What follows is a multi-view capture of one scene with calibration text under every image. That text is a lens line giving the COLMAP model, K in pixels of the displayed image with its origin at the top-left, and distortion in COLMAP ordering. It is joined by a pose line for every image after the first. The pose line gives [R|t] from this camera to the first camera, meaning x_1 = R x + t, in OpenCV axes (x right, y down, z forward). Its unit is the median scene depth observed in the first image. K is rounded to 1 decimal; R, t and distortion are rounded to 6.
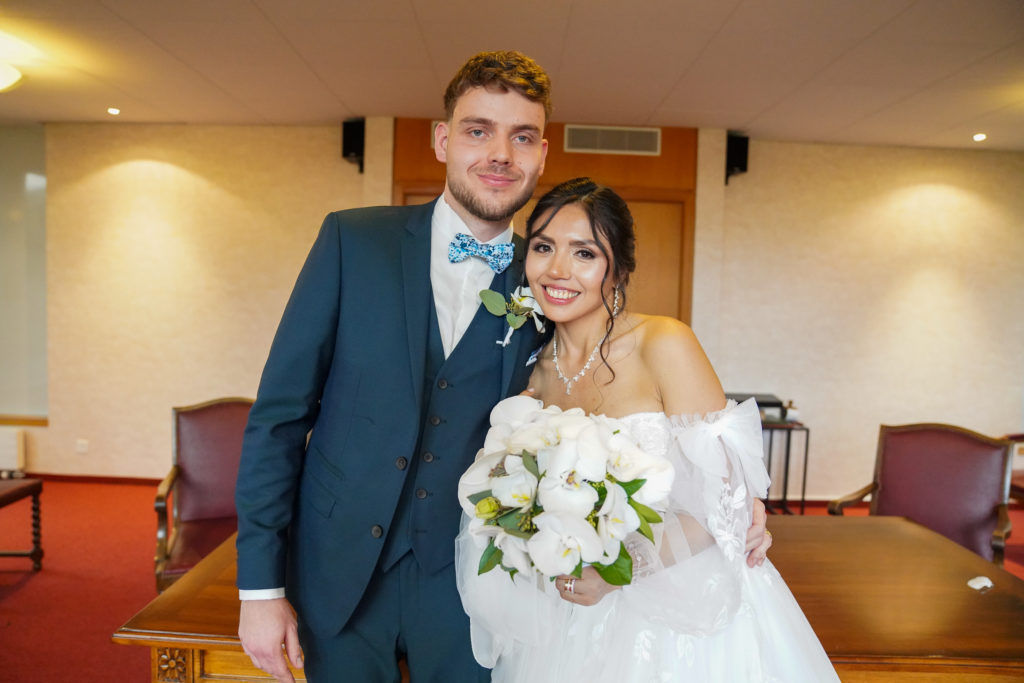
lens RADIAL K [[707.2, 0, 512.0], [0, 707.2, 341.5], [0, 0, 1]] dist [-0.118735, 0.092915]
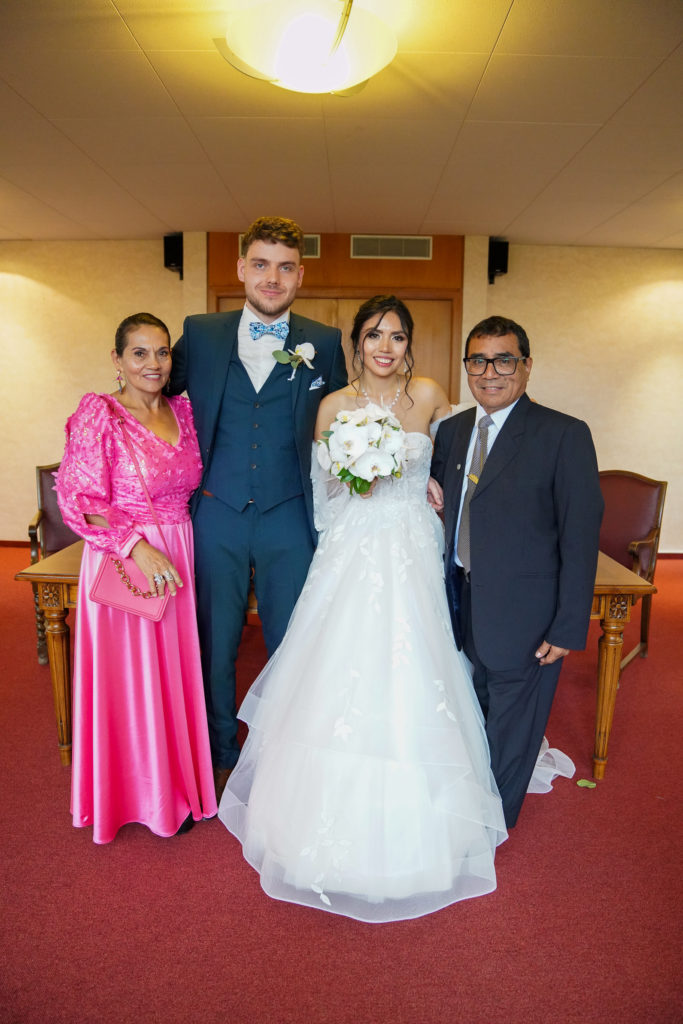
lens RADIAL K [[707.2, 0, 341.5], [0, 707.2, 512.0], [0, 0, 1]] dist [-0.118735, 0.092915]
pose [[0.999657, -0.020595, 0.016167, 0.032575], [0.018901, 0.994936, 0.098721, 0.043932], [-0.018118, -0.098382, 0.994984, -0.236200]]
